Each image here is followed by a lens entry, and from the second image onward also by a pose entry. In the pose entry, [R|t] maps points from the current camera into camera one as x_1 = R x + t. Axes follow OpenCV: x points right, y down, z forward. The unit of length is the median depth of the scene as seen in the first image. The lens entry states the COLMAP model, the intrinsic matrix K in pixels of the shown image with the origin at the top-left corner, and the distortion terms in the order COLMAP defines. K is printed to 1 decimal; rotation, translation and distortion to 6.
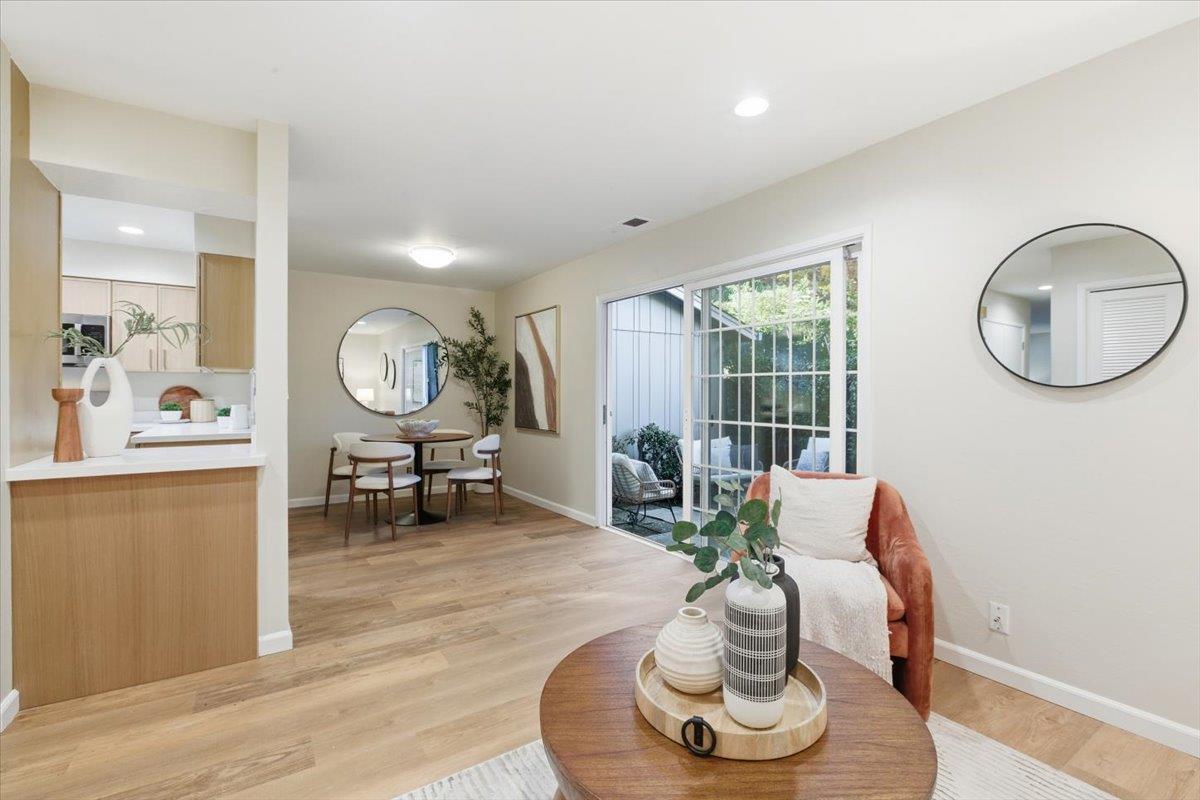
lens RADIAL K [[532.1, 0, 600.4], [0, 532.1, 394.6], [0, 0, 1]] dist [-0.001919, 0.000308]
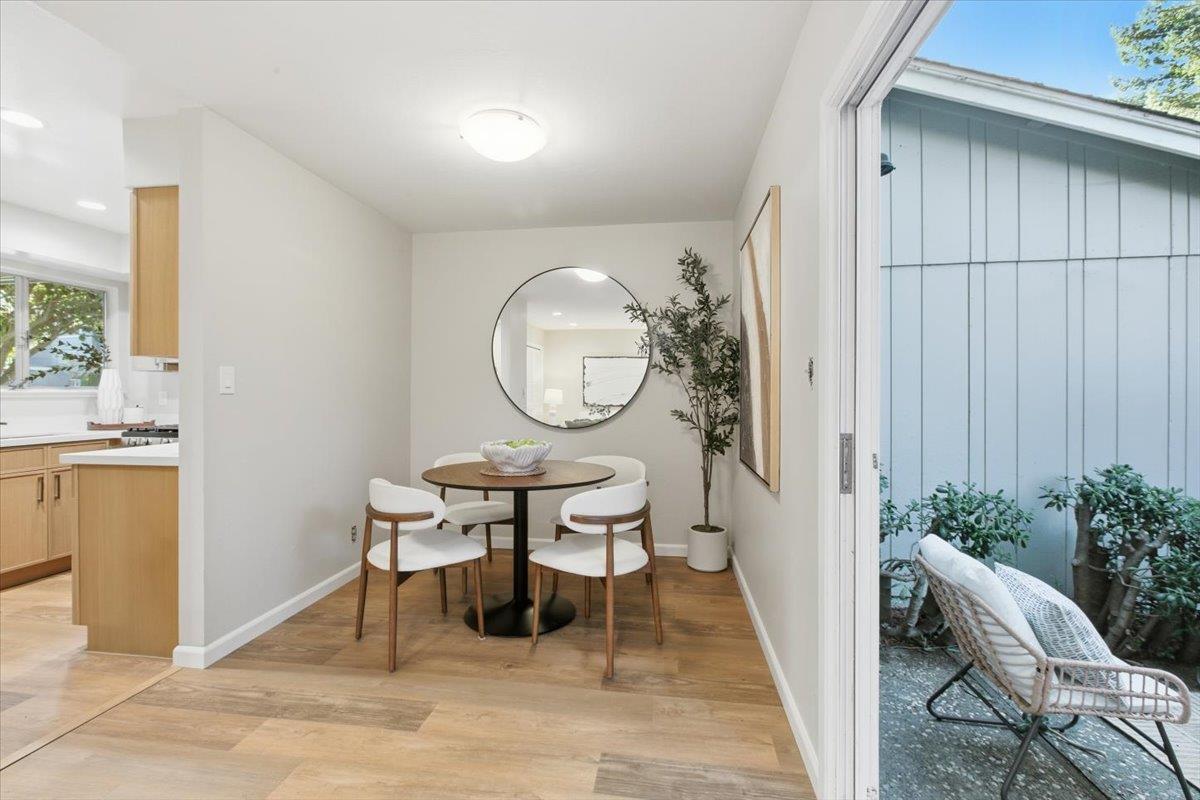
lens RADIAL K [[532.1, 0, 600.4], [0, 532.1, 394.6], [0, 0, 1]] dist [-0.001919, 0.000308]
pose [[0.749417, 0.000084, -0.662099, 0.089863], [-0.002666, 0.999992, -0.002892, -0.001922], [0.662093, 0.003932, 0.749411, 0.548459]]
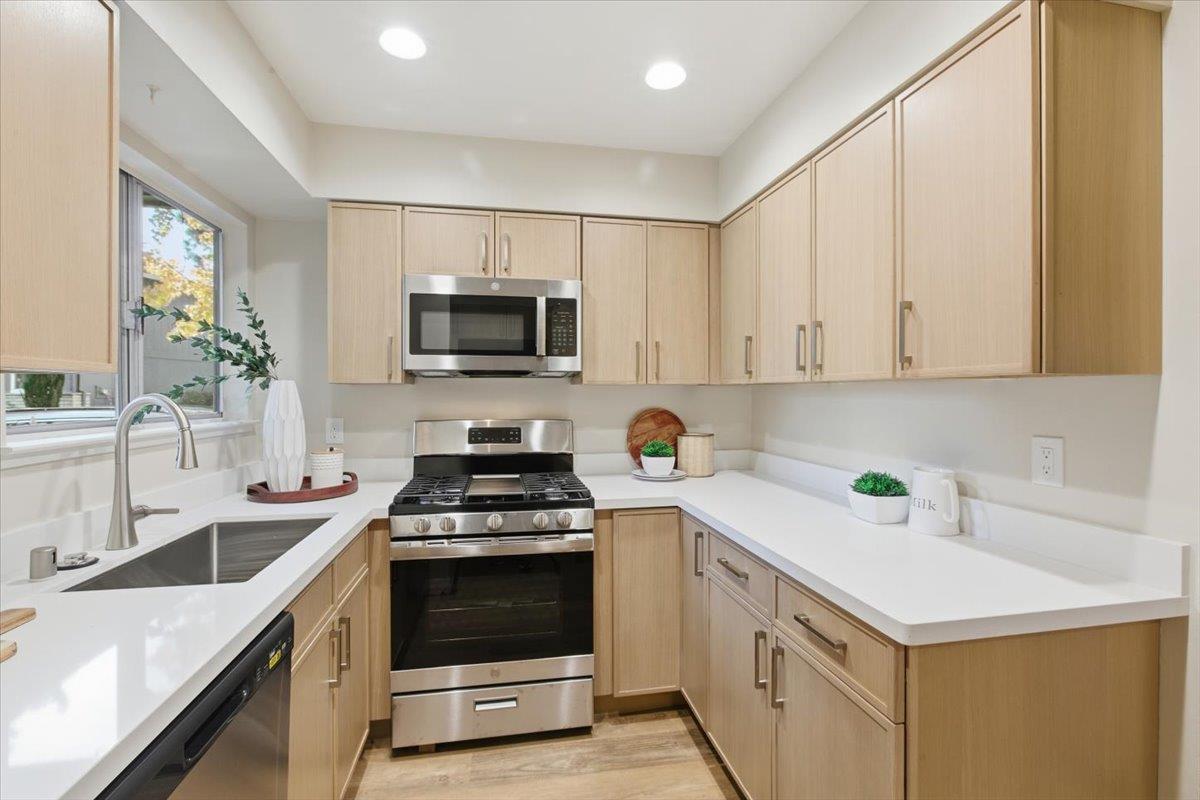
lens RADIAL K [[532.1, 0, 600.4], [0, 532.1, 394.6], [0, 0, 1]] dist [-0.001919, 0.000308]
pose [[0.922919, -0.007831, -0.384915, -0.532485], [0.005445, 0.999959, -0.007288, -0.022517], [0.384956, 0.004630, 0.922923, 0.391255]]
